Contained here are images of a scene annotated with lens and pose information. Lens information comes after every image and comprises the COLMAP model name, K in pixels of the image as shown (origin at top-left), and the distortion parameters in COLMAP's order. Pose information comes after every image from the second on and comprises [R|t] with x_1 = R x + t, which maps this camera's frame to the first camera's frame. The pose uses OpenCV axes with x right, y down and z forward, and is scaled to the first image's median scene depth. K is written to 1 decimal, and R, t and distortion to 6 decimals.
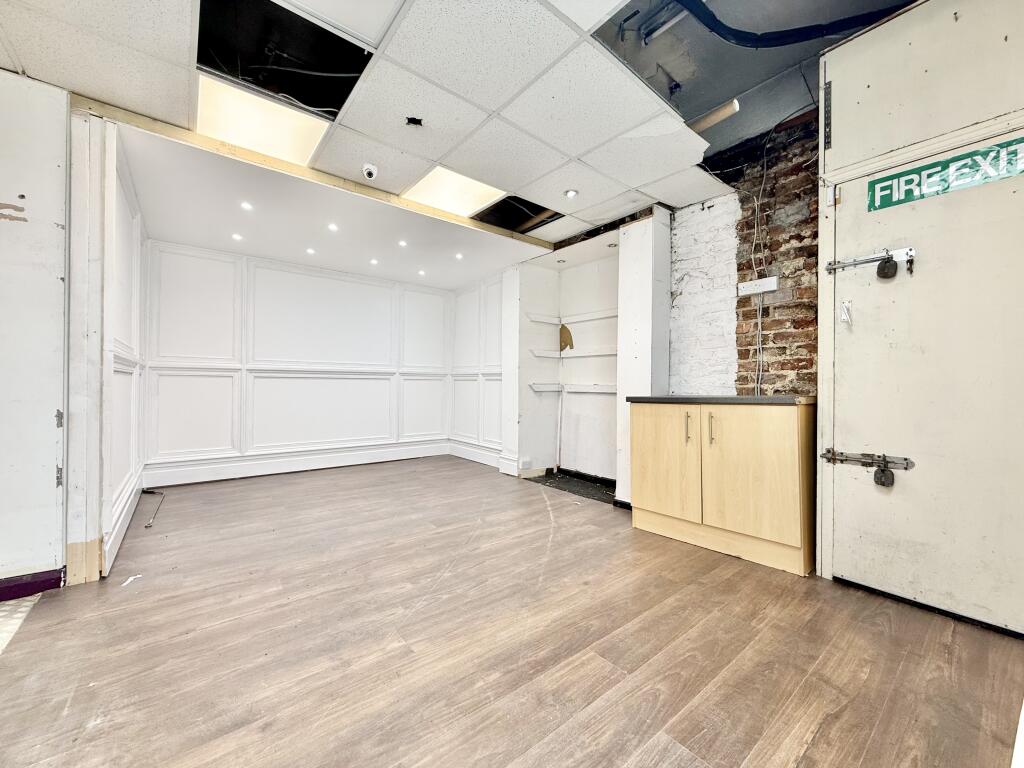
lens RADIAL K [[408.9, 0, 505.4], [0, 408.9, 384.7], [0, 0, 1]] dist [0.000246, 0.000120]
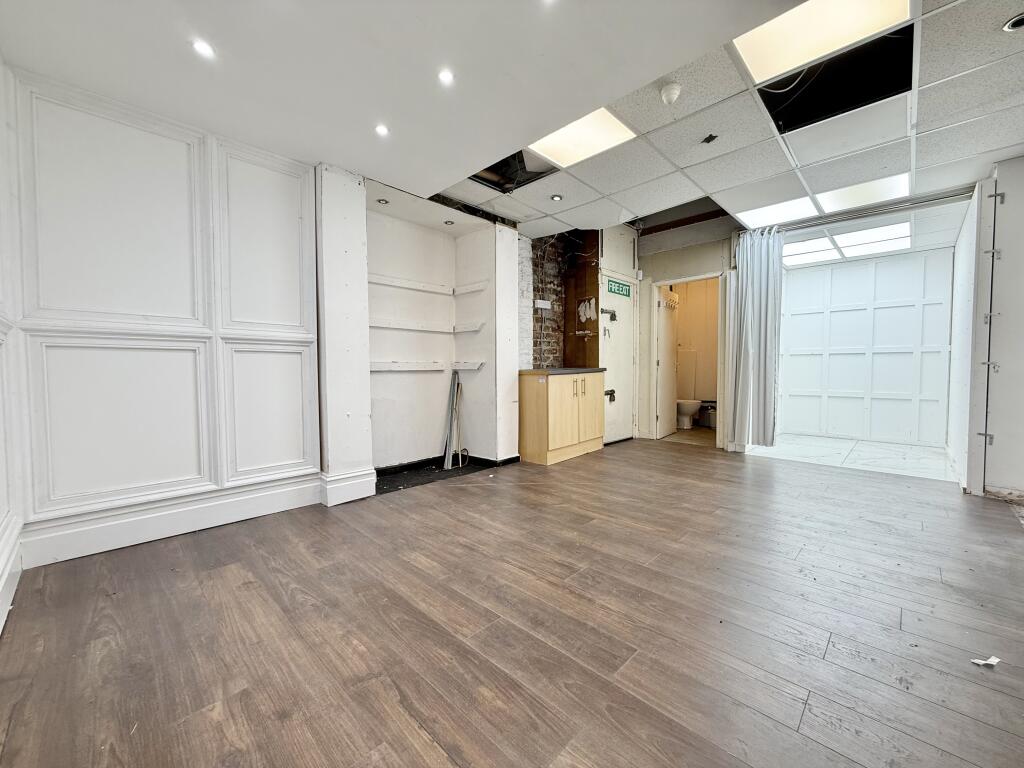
lens RADIAL K [[408.9, 0, 513.5], [0, 408.9, 385.0], [0, 0, 1]] dist [0.000246, 0.000120]
pose [[-0.134700, -0.050785, 0.989584, -1.041202], [-0.001341, 0.998694, 0.051070, 0.007171], [-0.990885, 0.005552, -0.134592, 1.326253]]
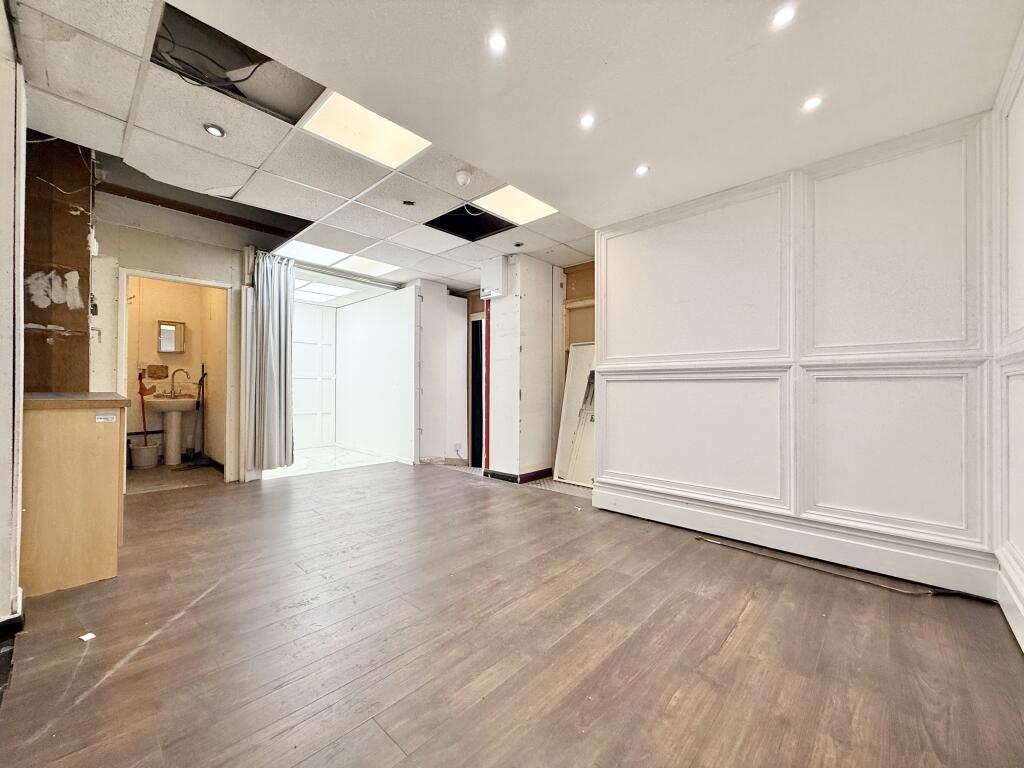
lens RADIAL K [[408.9, 0, 508.5], [0, 408.9, 382.7], [0, 0, 1]] dist [0.000246, 0.000120]
pose [[-0.988075, -0.015703, -0.153170, -0.274171], [-0.013533, 0.999793, -0.015199, -0.000102], [0.153377, -0.012945, -0.988083, 1.883021]]
